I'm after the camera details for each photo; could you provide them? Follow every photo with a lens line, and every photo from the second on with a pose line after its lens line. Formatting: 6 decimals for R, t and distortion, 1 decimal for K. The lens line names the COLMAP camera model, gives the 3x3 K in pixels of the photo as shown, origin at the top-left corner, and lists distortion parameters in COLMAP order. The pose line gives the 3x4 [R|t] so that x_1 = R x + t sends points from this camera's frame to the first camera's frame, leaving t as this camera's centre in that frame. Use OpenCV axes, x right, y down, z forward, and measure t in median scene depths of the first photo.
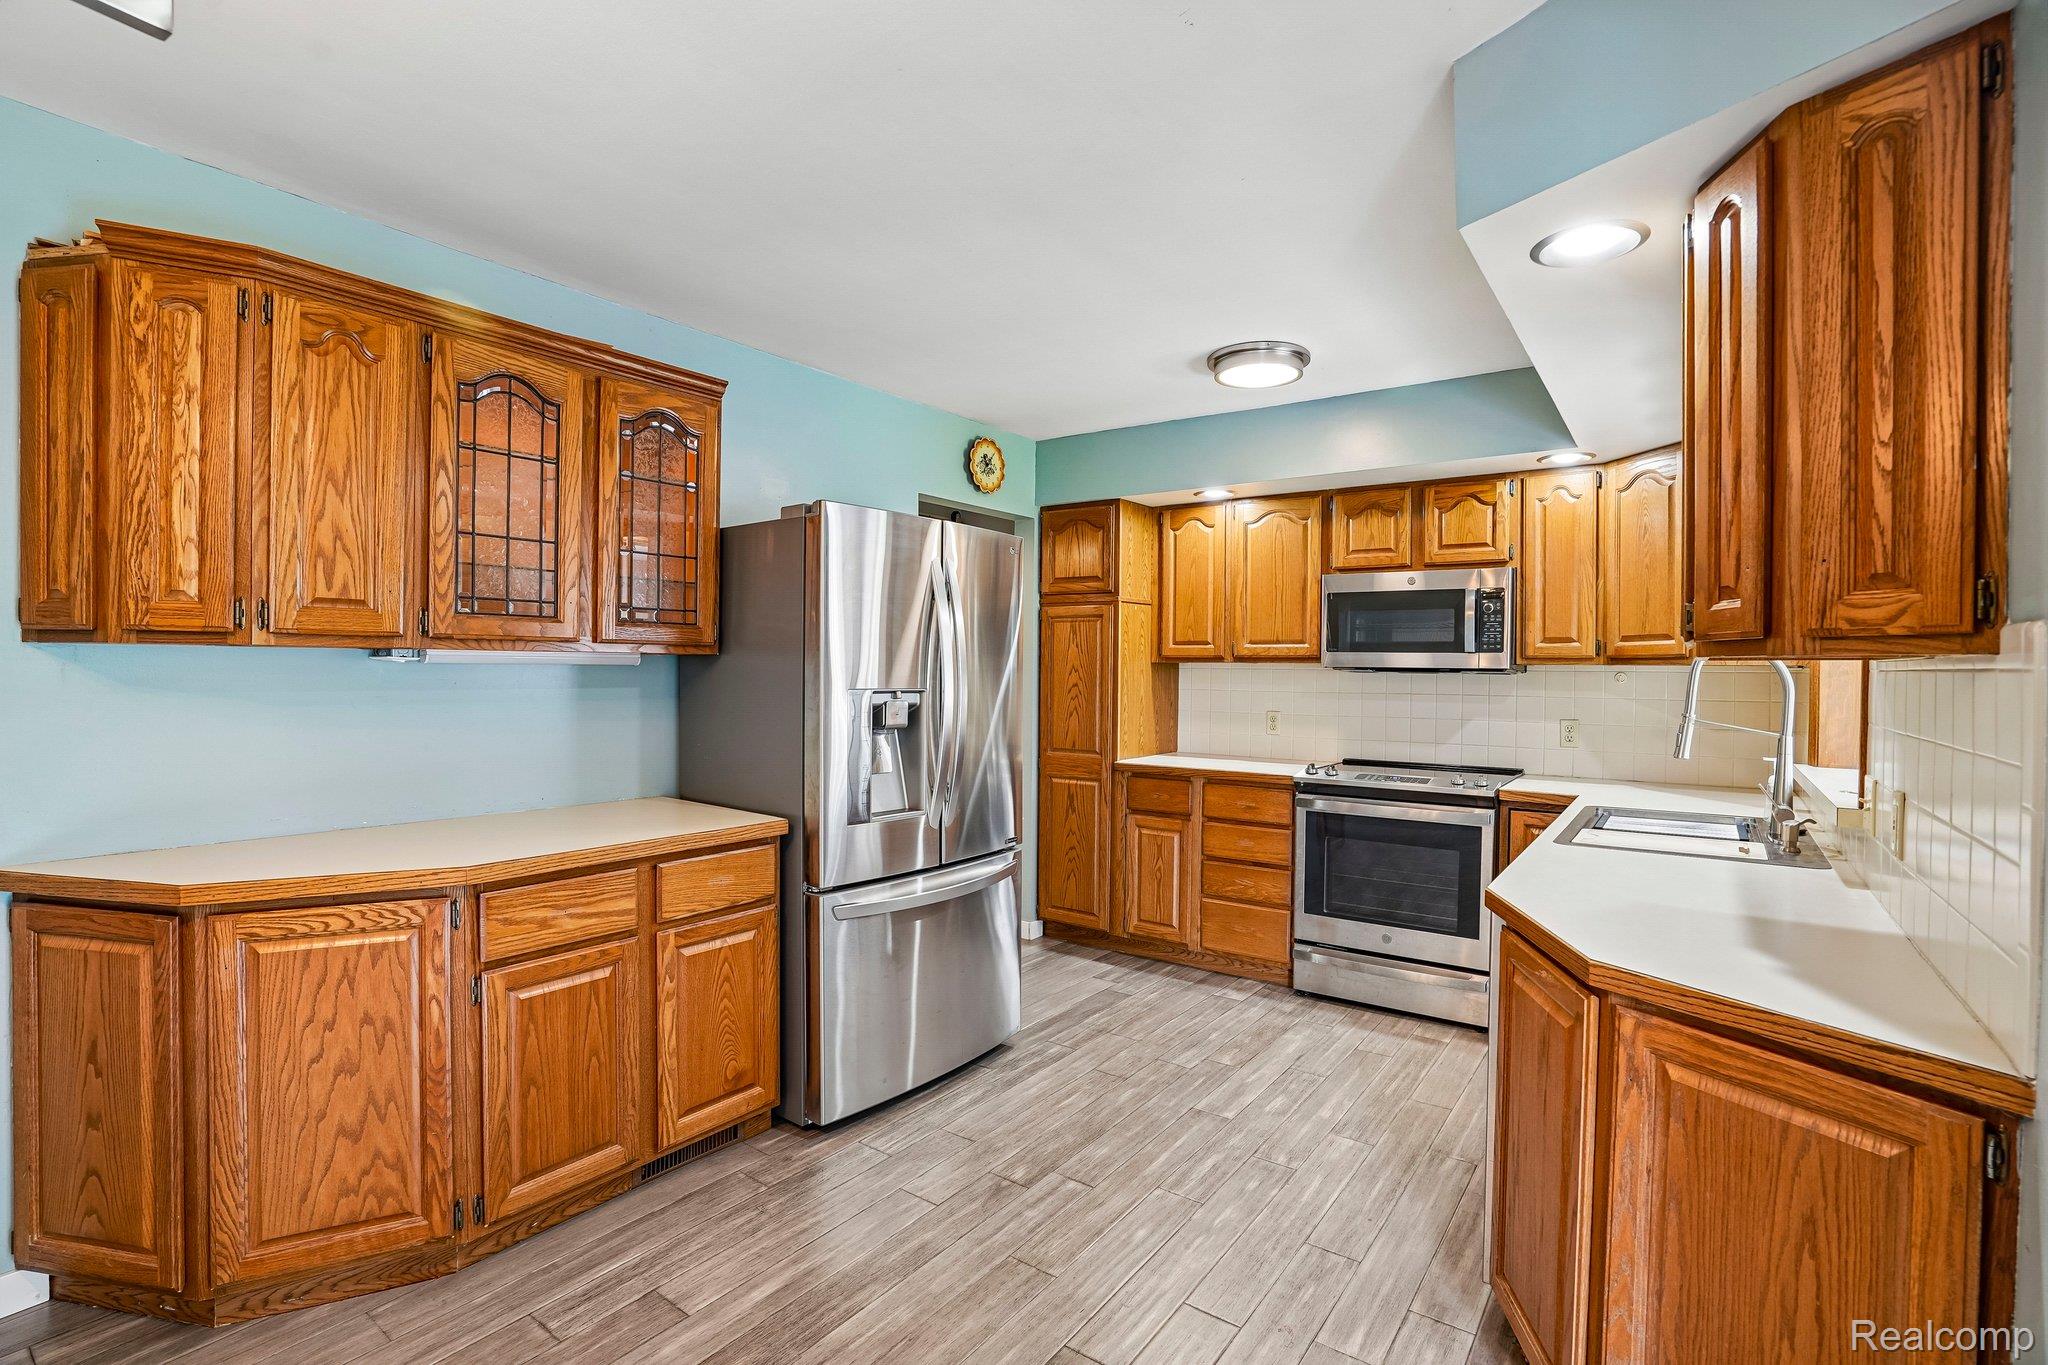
lens RADIAL K [[941.8, 0, 1024.0], [0, 941.8, 682.5], [0, 0, 1]] dist [-0.001196, -0.000197]
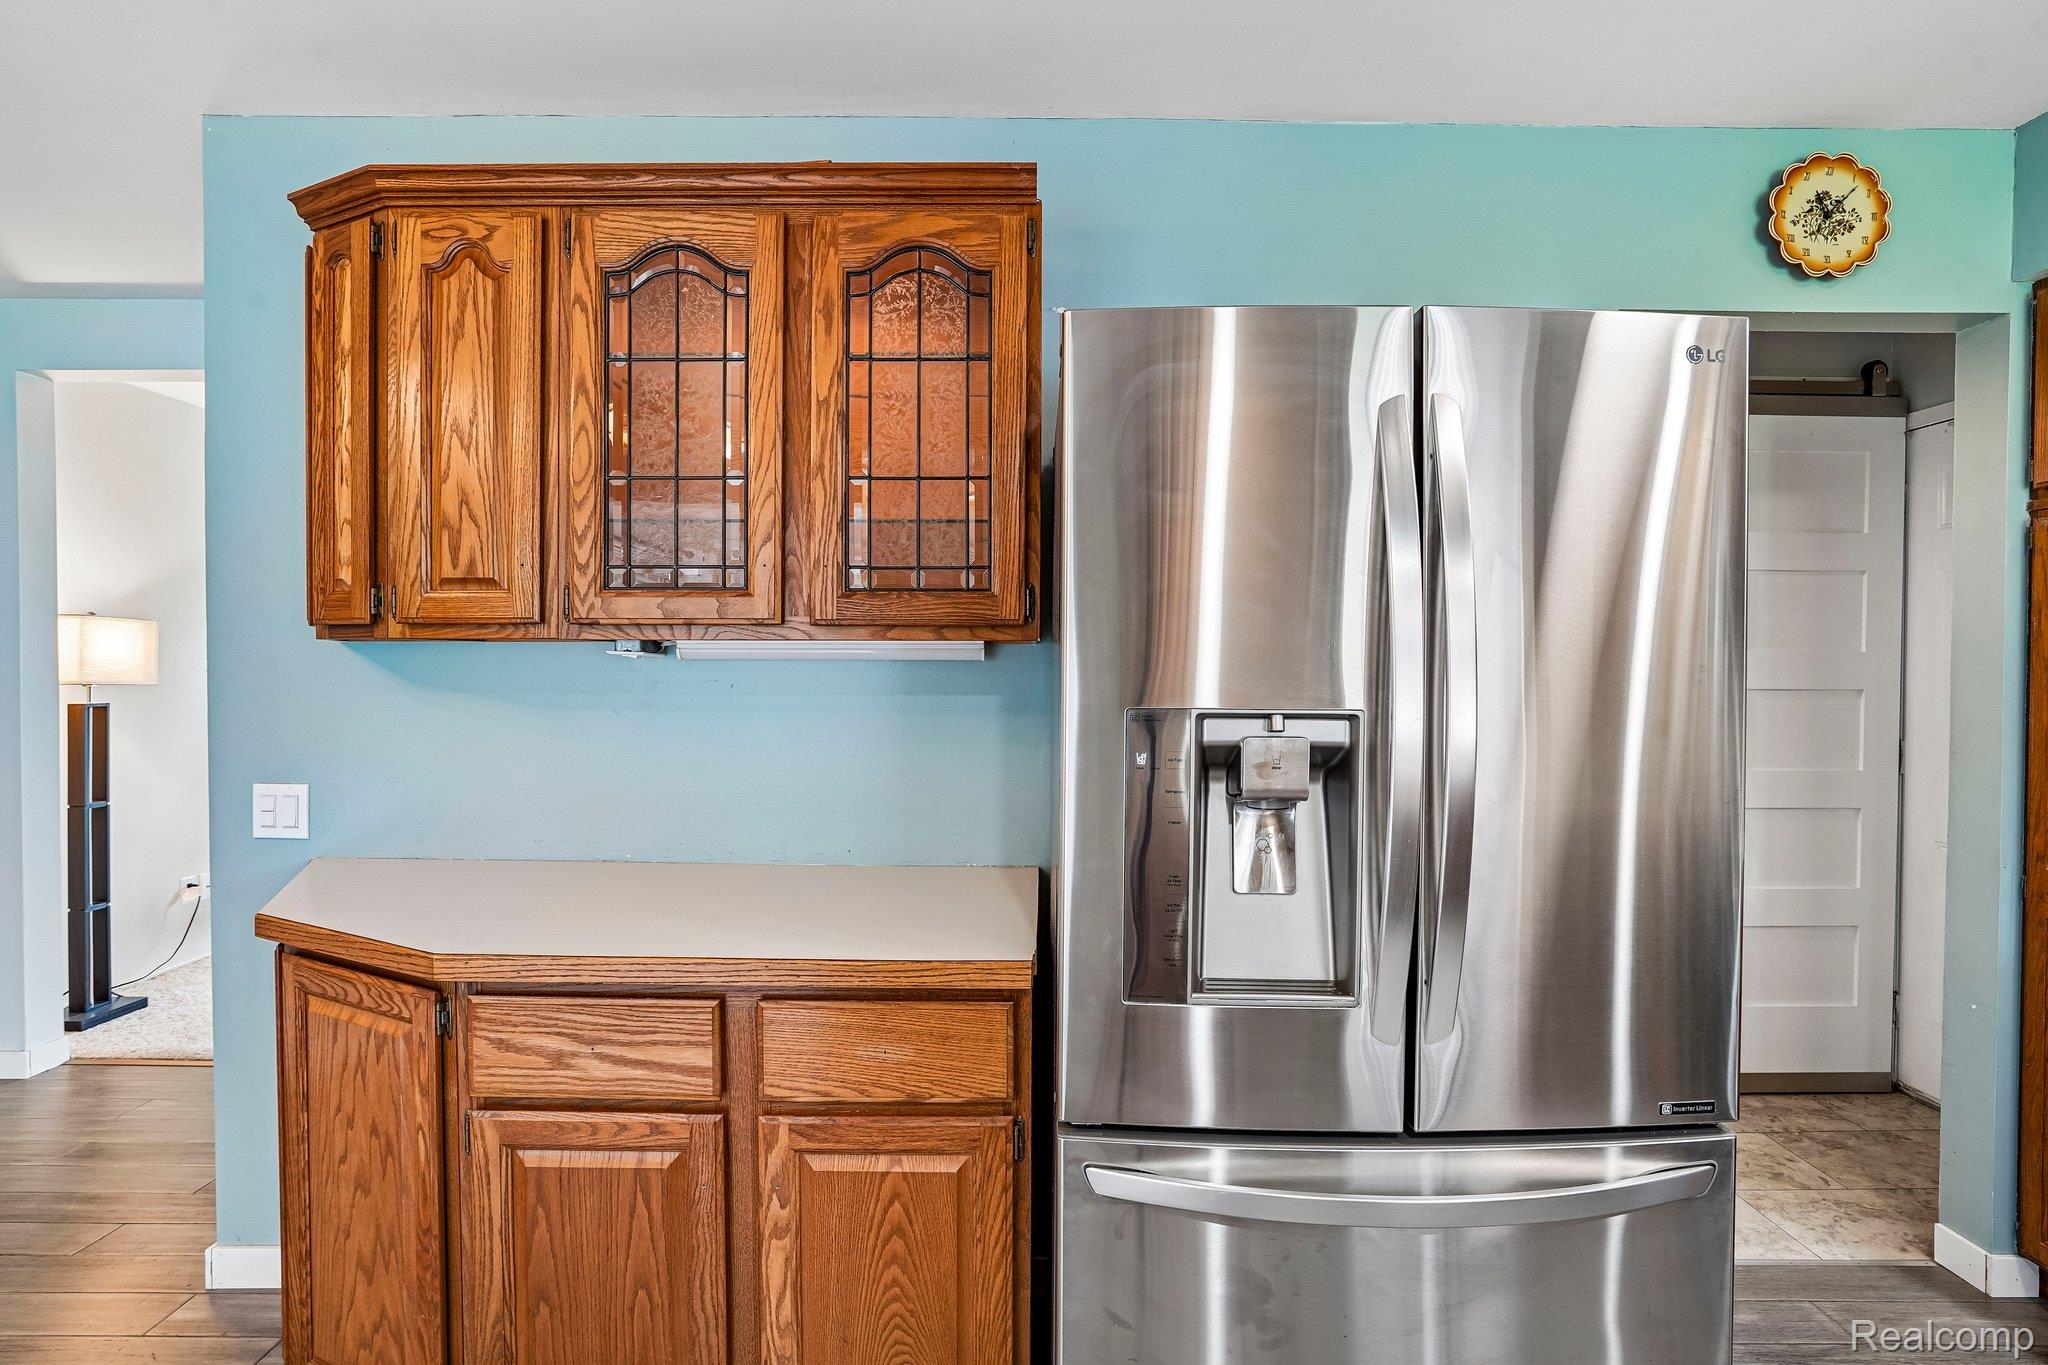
lens RADIAL K [[1022.7, 0, 1024.0], [0, 1022.7, 682.5], [0, 0, 1]] dist [-0.049399, 0.027029]
pose [[0.604106, 0.006314, -0.796879, 0.205023], [-0.010173, 0.999948, 0.000211, -0.005043], [0.796839, 0.007979, 0.604139, 0.741810]]
